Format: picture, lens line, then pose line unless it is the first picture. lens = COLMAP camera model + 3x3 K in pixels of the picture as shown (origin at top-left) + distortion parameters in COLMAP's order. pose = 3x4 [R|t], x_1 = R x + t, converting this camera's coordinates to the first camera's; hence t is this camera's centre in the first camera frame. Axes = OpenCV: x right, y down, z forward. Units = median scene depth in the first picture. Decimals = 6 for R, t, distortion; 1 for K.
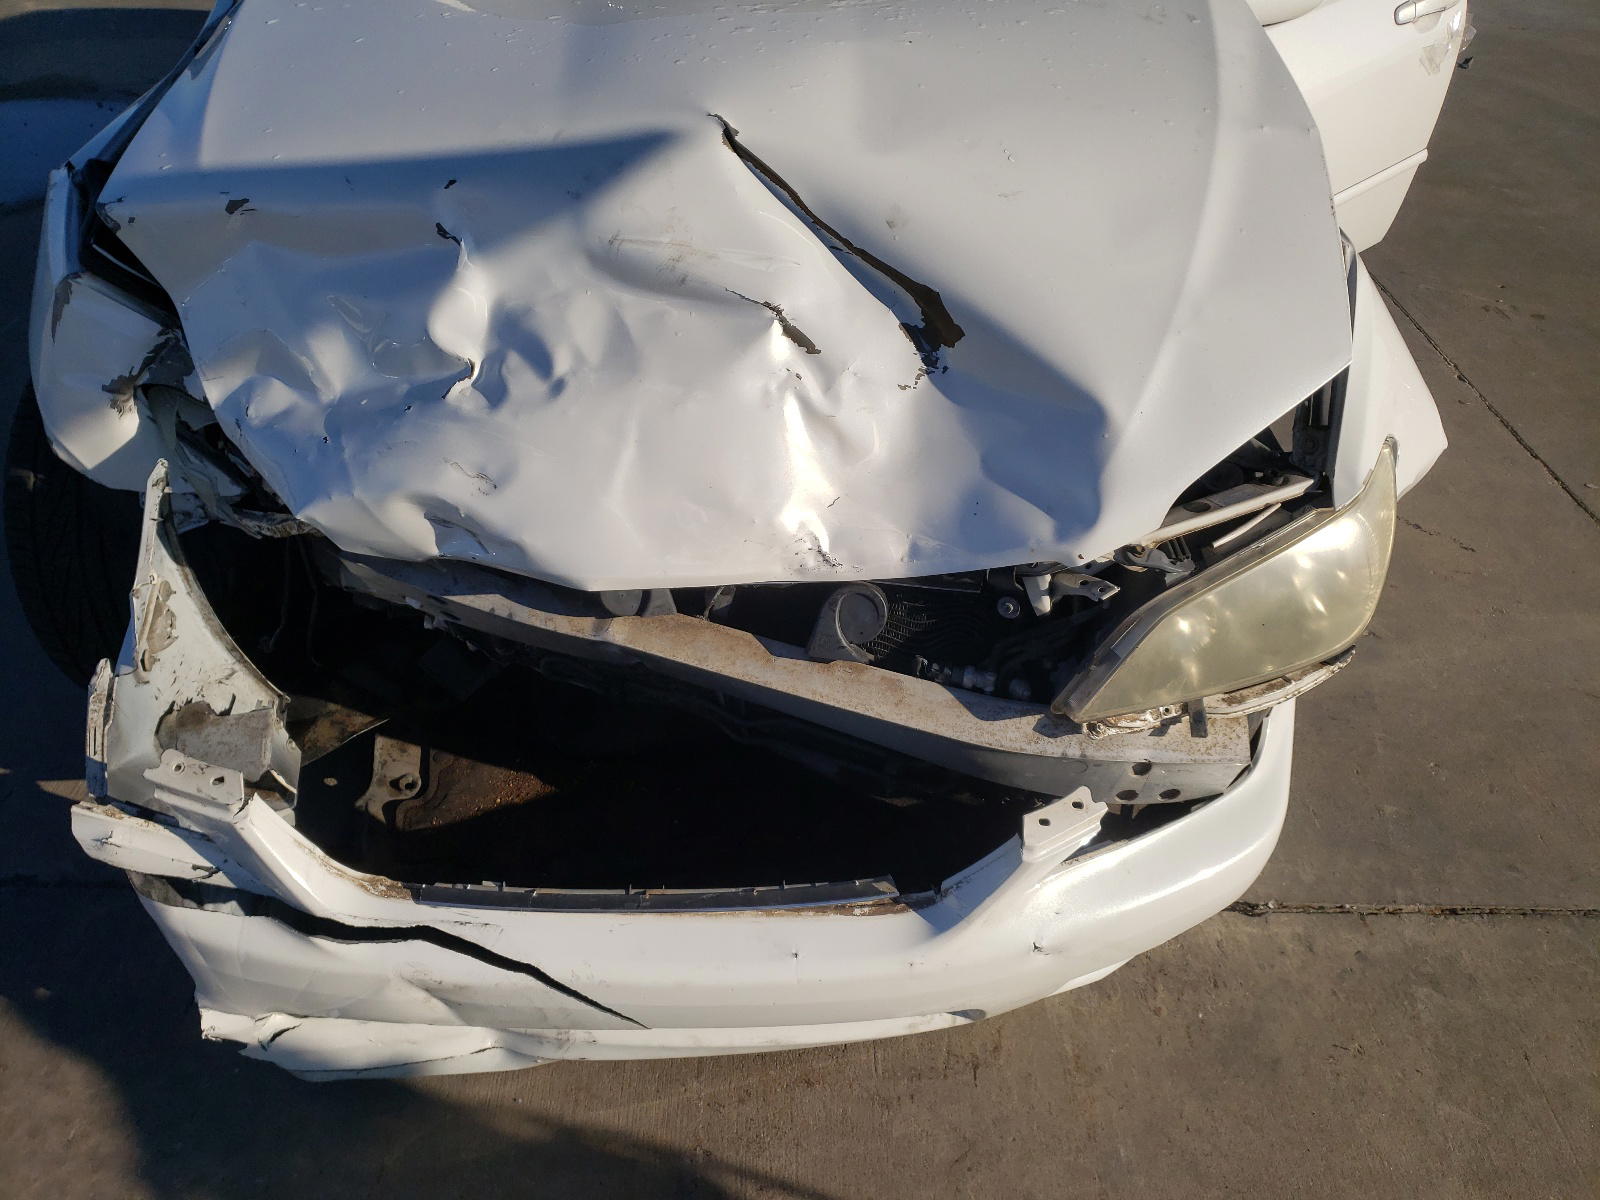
lens RADIAL K [[1281.4, 0, 818.1], [0, 1281.4, 598.6], [0, 0, 1]] dist [0.064121, -0.097038]
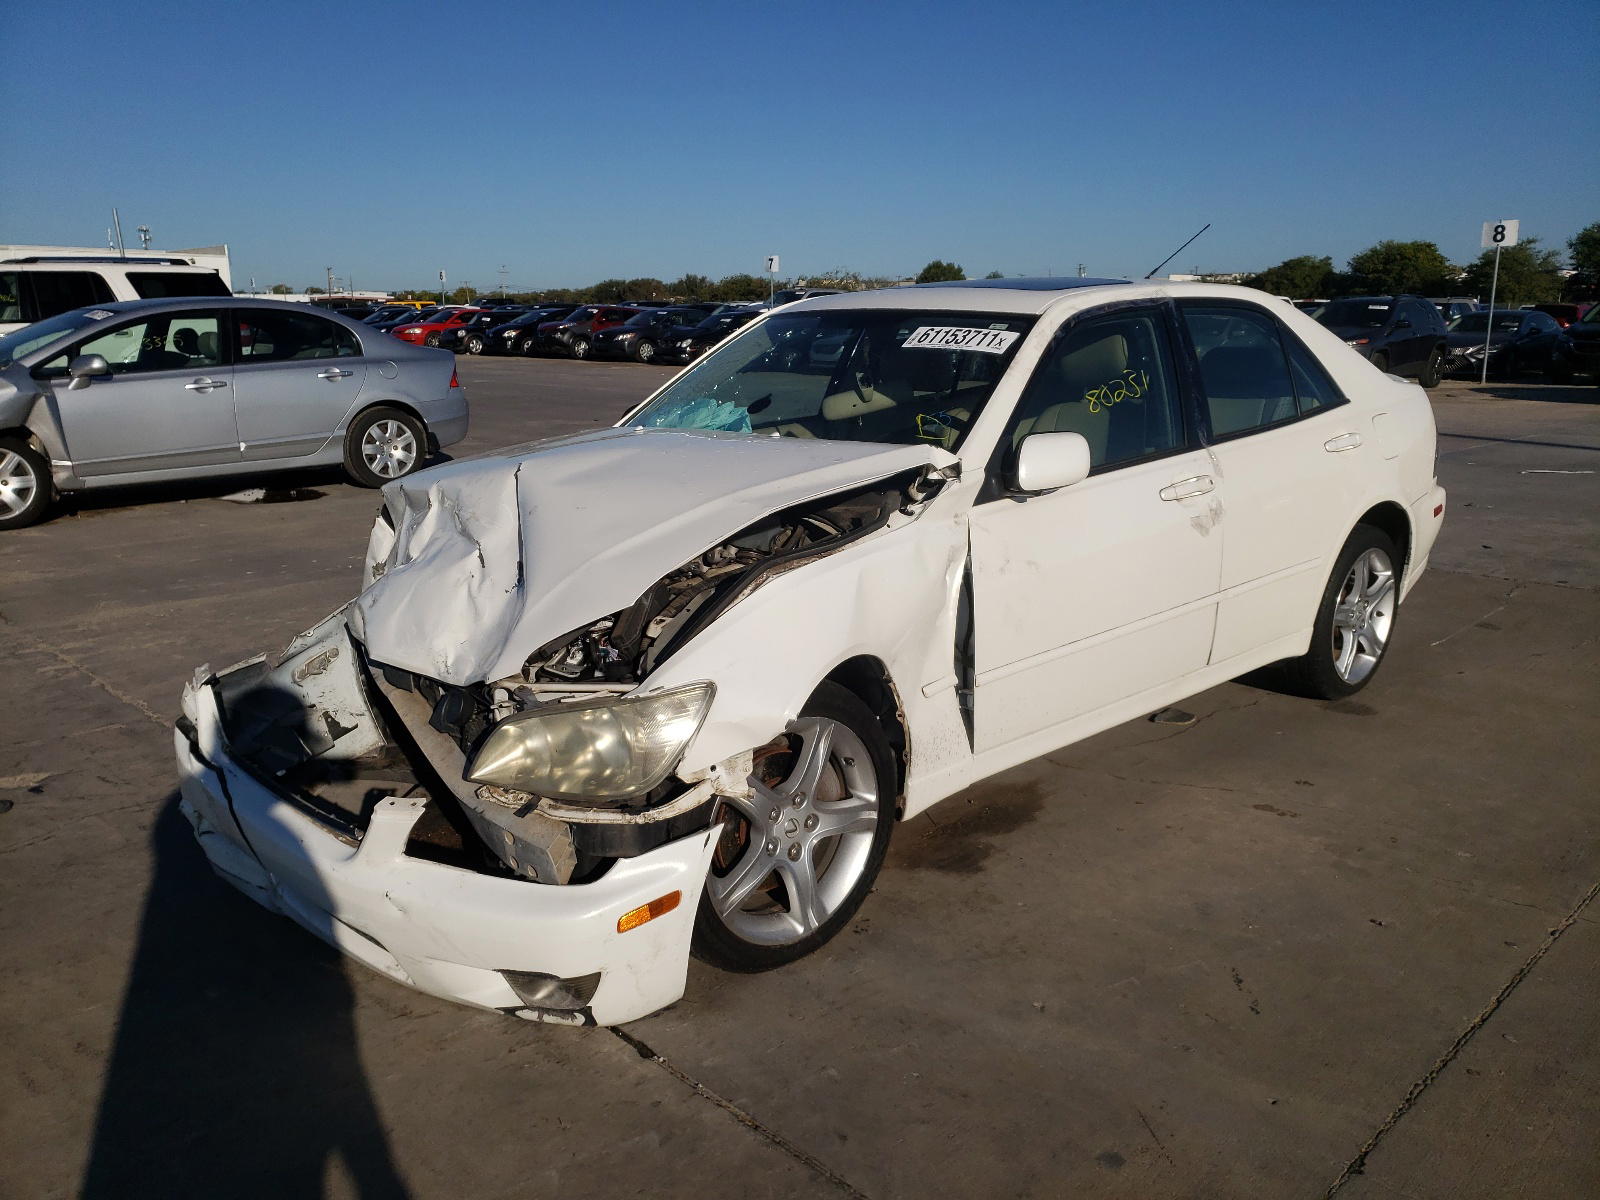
lens RADIAL K [[1304.4, 0, 798.6], [0, 1304.4, 541.9], [0, 0, 1]] dist [-0.007312, -0.002510]
pose [[0.671388, 0.090680, -0.735538, 1.694931], [-0.410425, 0.871887, -0.267141, 0.102819], [0.617082, 0.481238, 0.622592, 0.058647]]
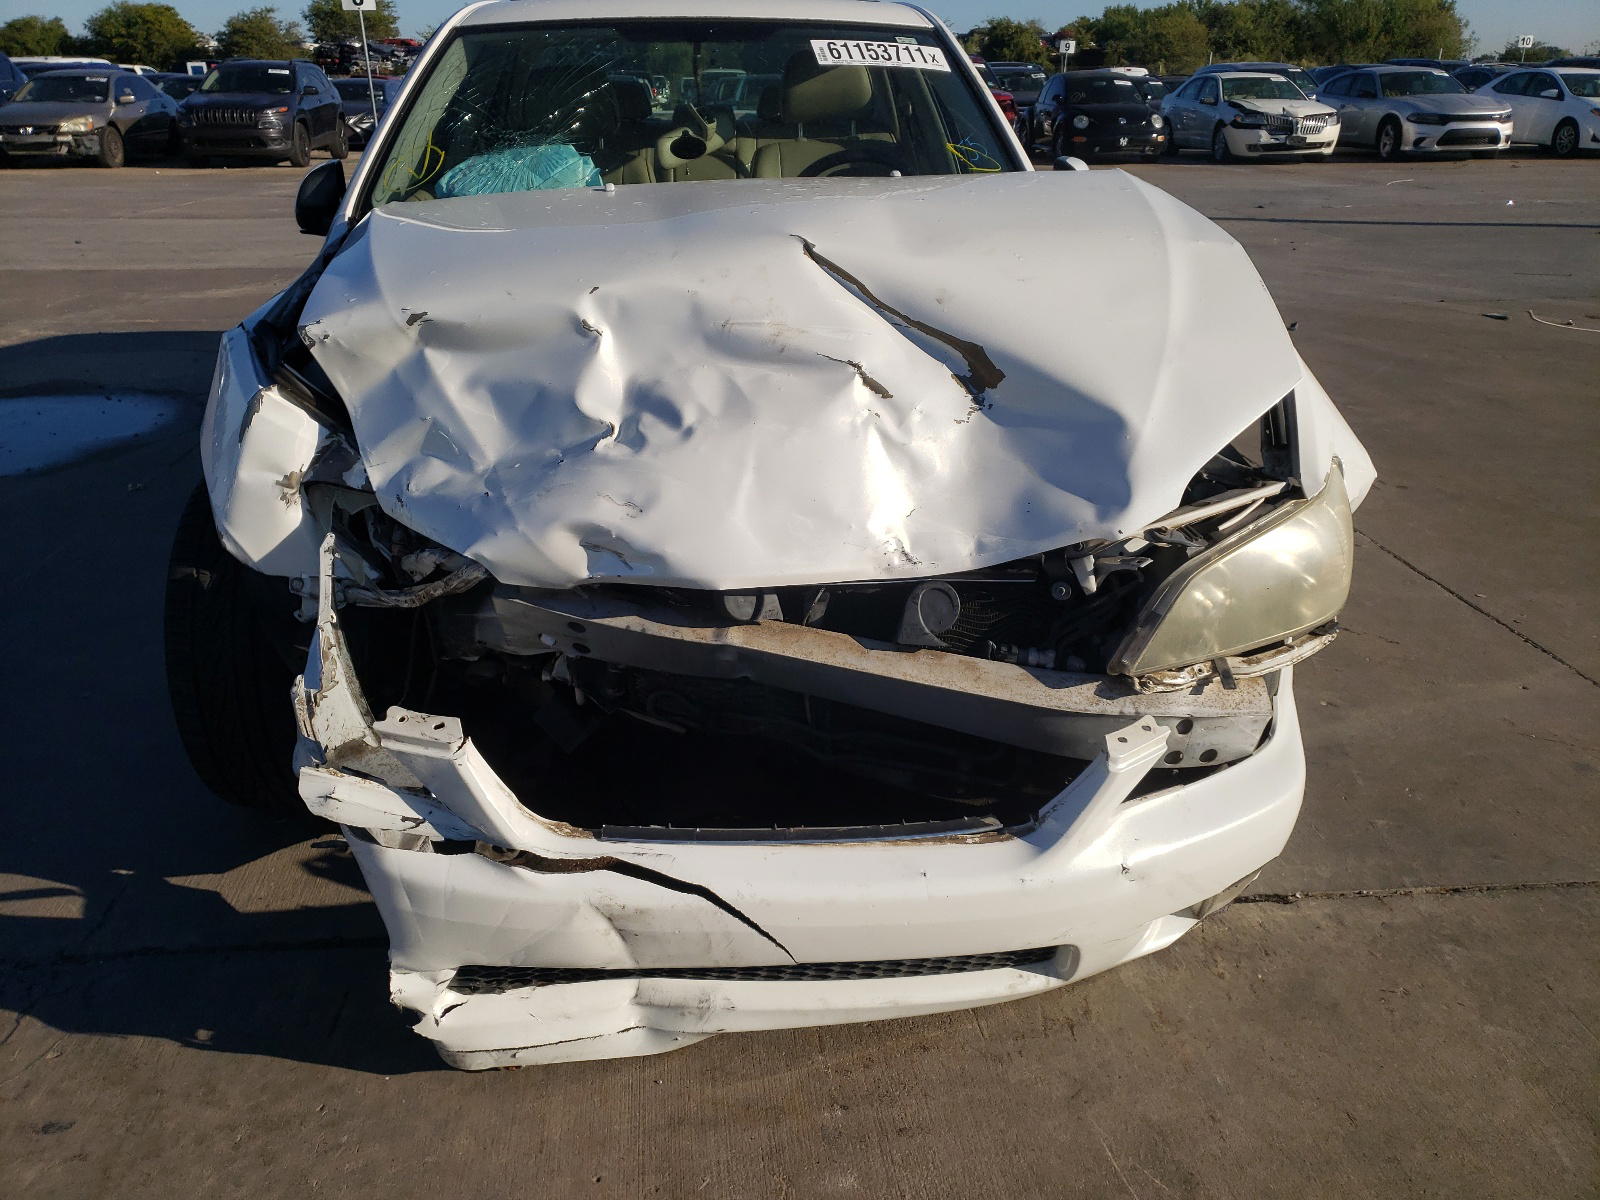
lens RADIAL K [[1254.4, 0, 802.9], [0, 1254.4, 565.9], [0, 0, 1]] dist [0.089019, -0.115445]
pose [[0.995961, -0.052041, 0.073161, -0.182070], [0.069525, 0.962640, -0.261707, 0.281013], [-0.056808, 0.265736, 0.962371, -0.143140]]
